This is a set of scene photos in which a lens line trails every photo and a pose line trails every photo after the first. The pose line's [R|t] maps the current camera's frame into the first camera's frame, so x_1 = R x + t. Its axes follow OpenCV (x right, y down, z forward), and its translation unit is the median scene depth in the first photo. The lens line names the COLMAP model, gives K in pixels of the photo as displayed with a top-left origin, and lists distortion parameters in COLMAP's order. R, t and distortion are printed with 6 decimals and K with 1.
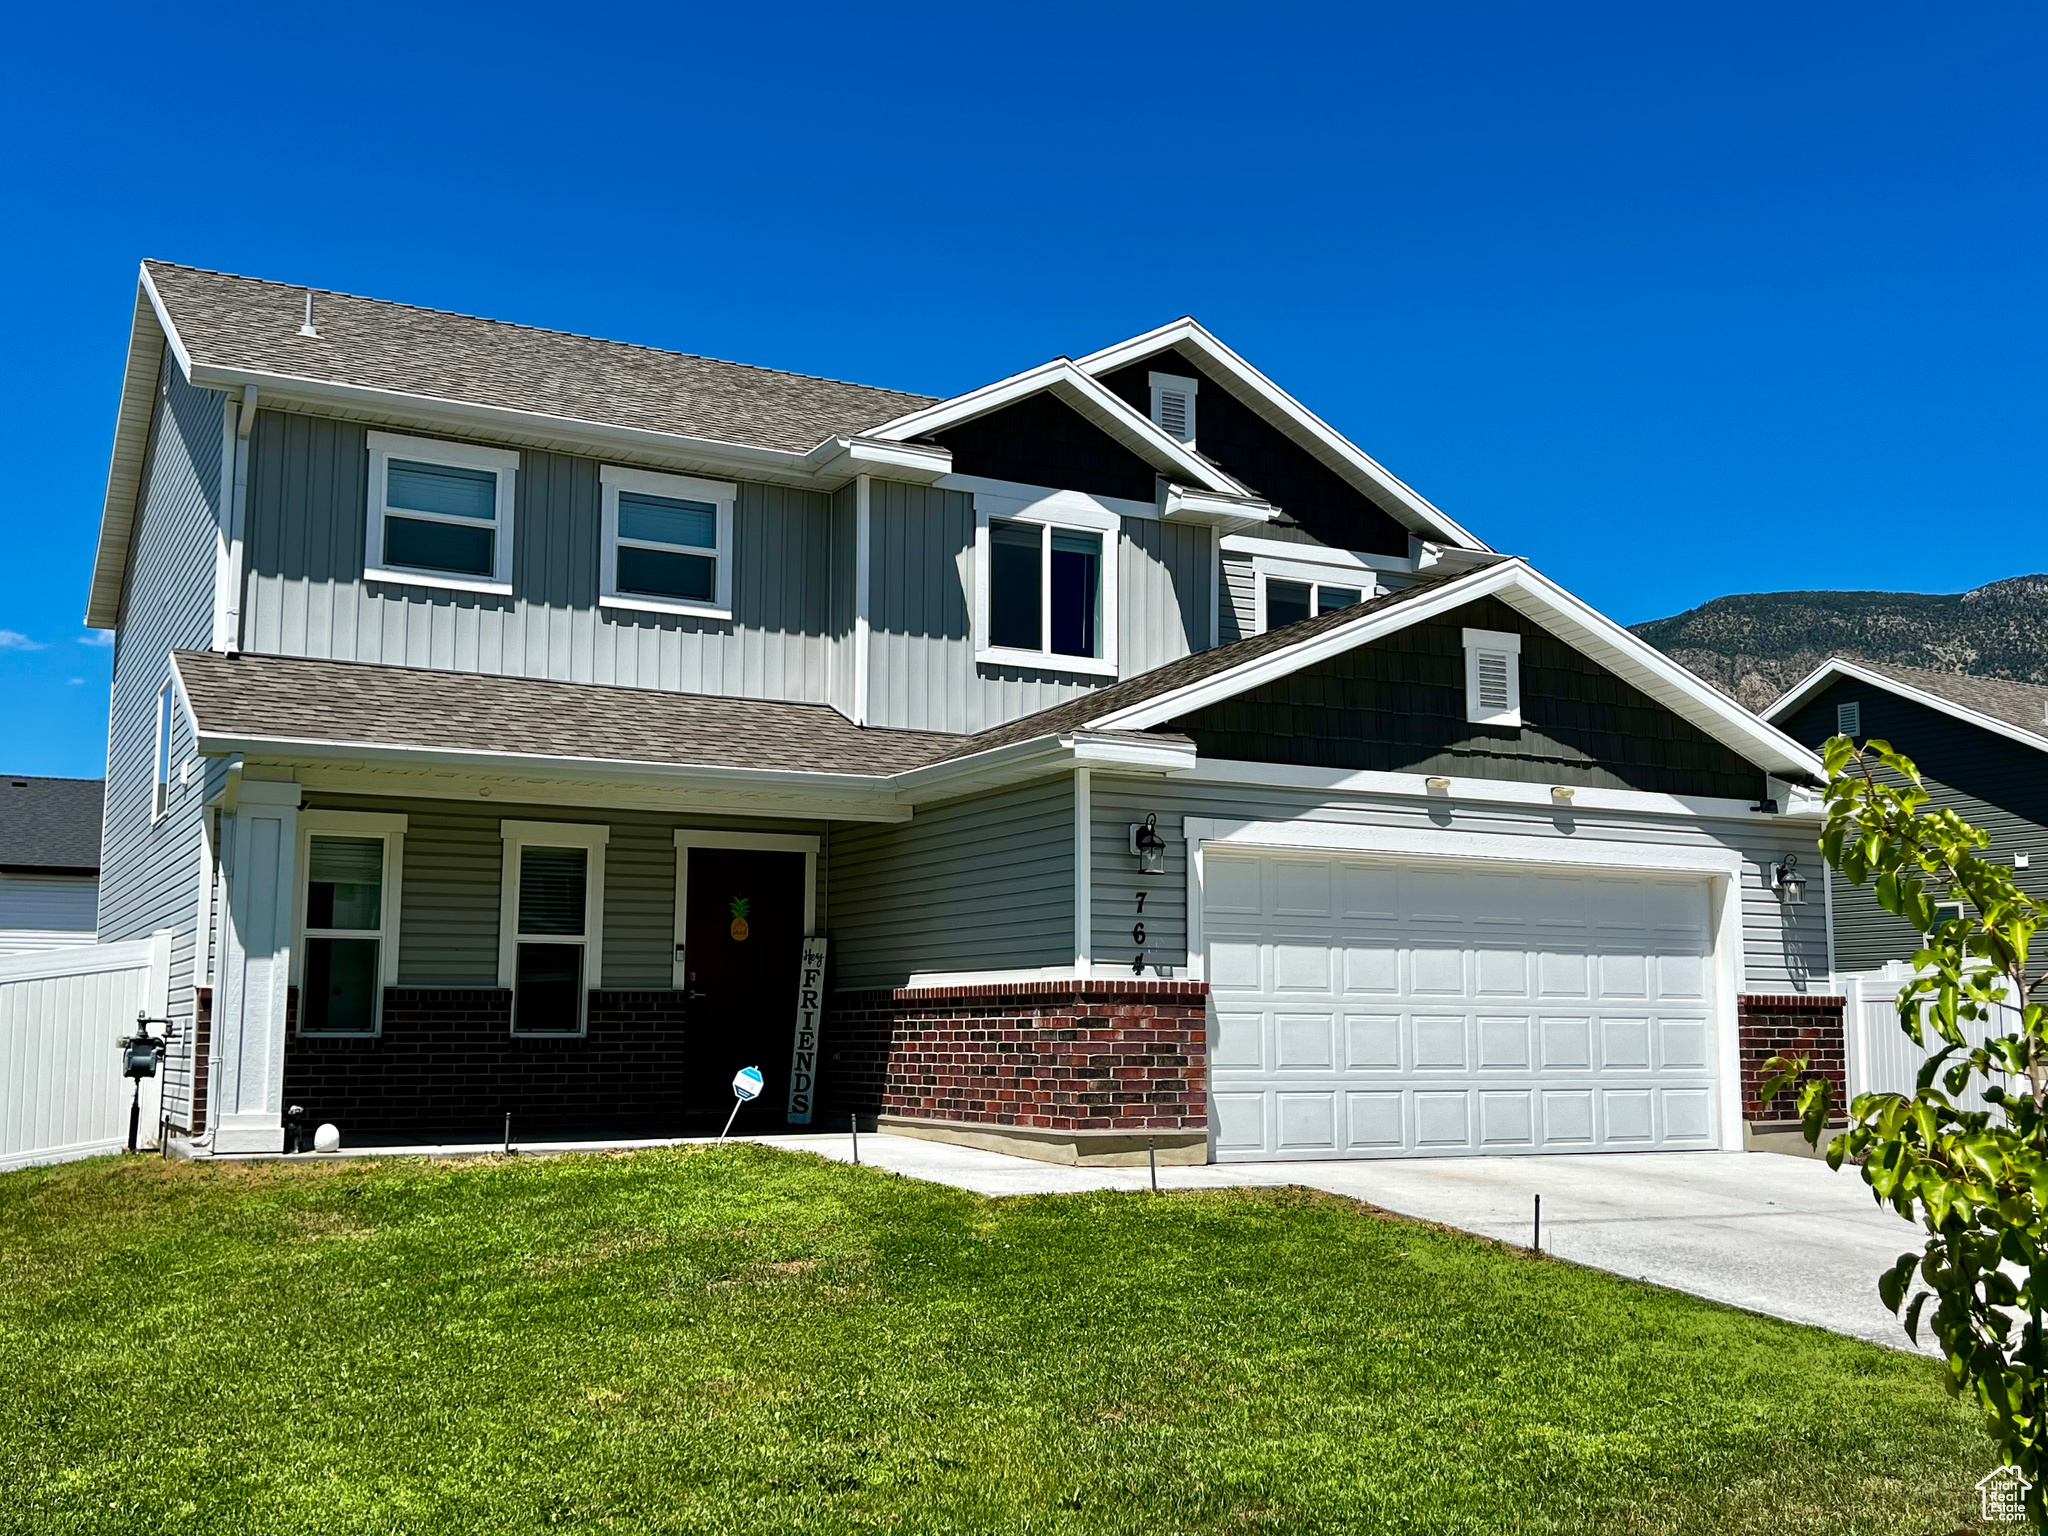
lens RADIAL K [[2022.9, 0, 1024.1], [0, 2022.9, 767.1], [0, 0, 1]] dist [0.111376, 0.000000]
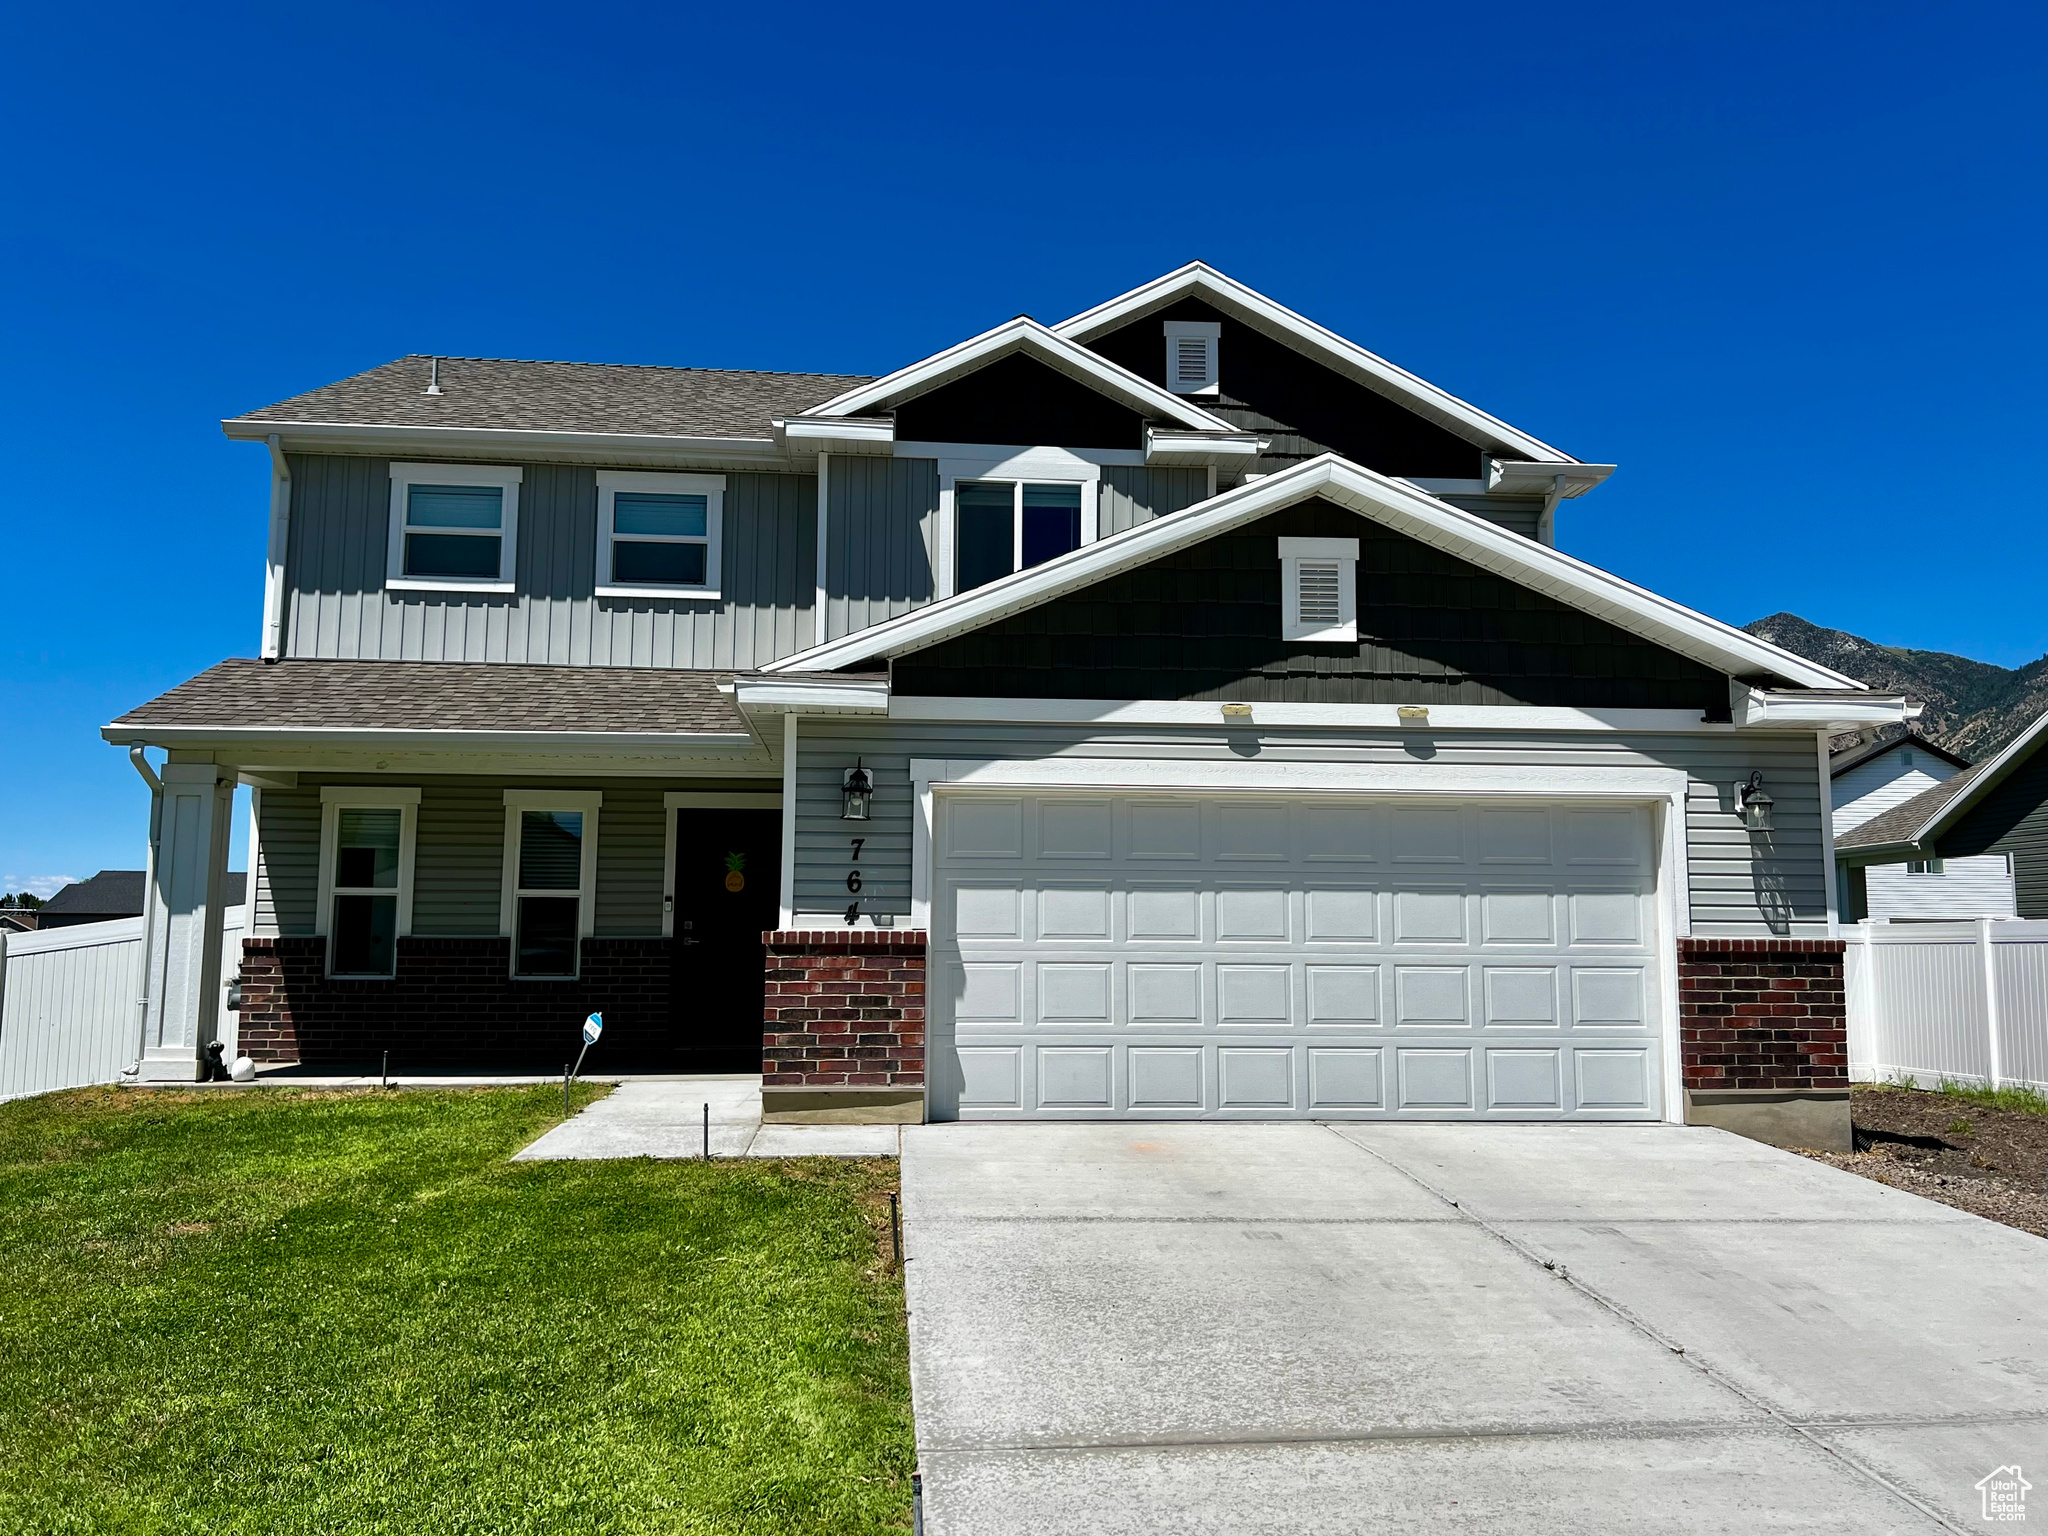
lens RADIAL K [[1622.6, 0, 1024.5], [0, 1622.6, 758.2], [0, 0, 1]] dist [0.067639, -0.003311]
pose [[0.917977, -0.045954, -0.393962, 0.372818], [0.048698, 0.998809, -0.003035, 0.025326], [0.393632, -0.016399, 0.919122, 0.273943]]
